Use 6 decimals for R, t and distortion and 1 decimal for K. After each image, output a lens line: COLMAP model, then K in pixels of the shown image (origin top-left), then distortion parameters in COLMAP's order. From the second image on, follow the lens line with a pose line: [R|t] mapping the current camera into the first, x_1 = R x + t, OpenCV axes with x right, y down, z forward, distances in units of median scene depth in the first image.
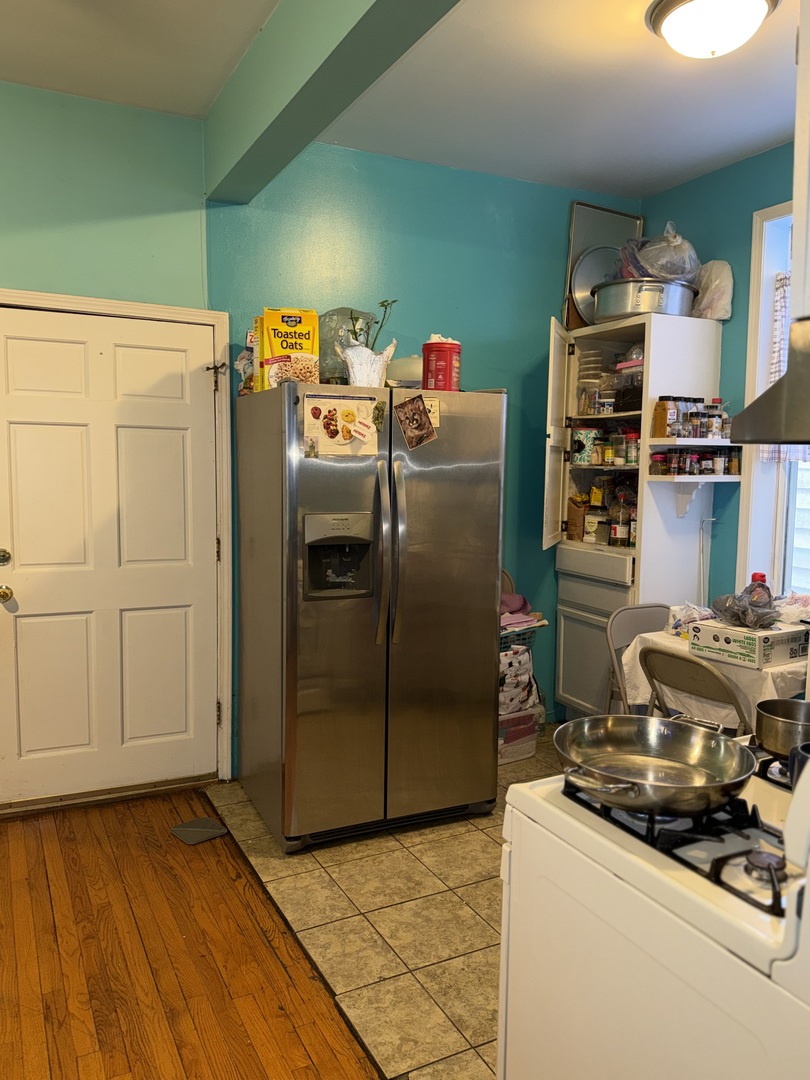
lens RADIAL K [[808.0, 0, 403.1], [0, 808.0, 539.5], [0, 0, 1]] dist [-0.006891, -0.005040]
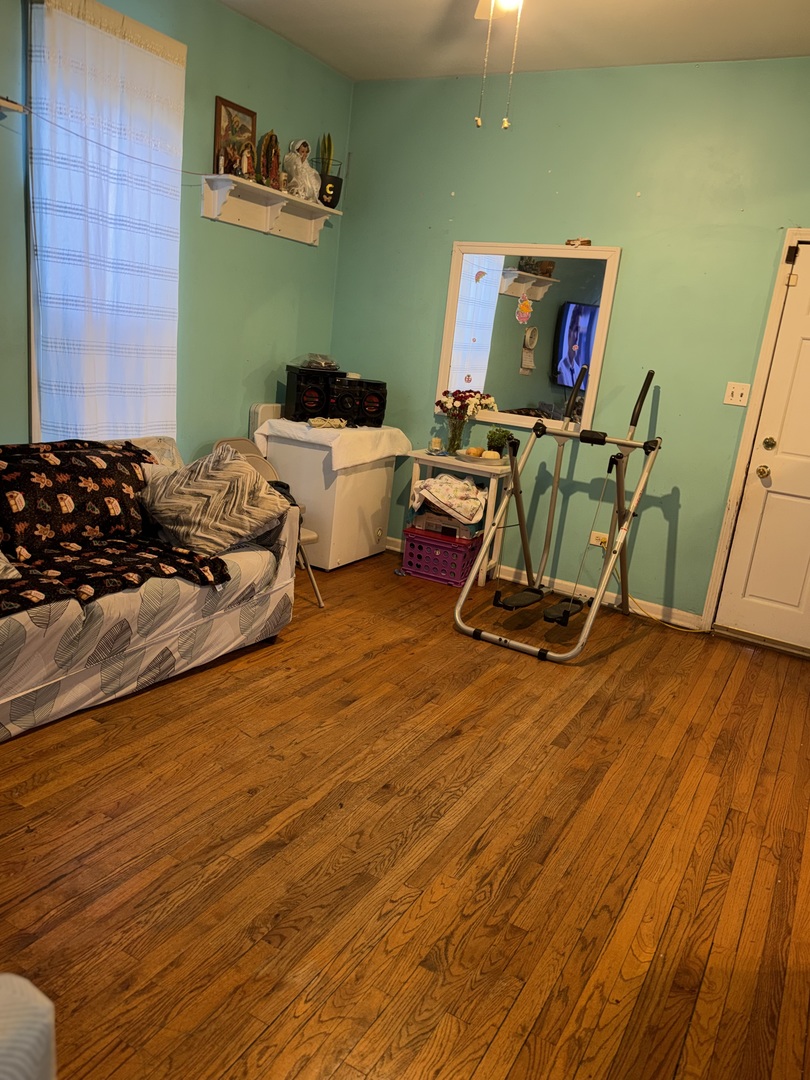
lens RADIAL K [[808.0, 0, 403.8], [0, 808.0, 540.5], [0, 0, 1]] dist [-0.006891, -0.005040]
pose [[0.544187, 0.247439, -0.801645, 0.280263], [-0.181319, 0.967623, 0.175584, 0.055728], [0.819136, 0.049803, 0.571434, -0.229268]]
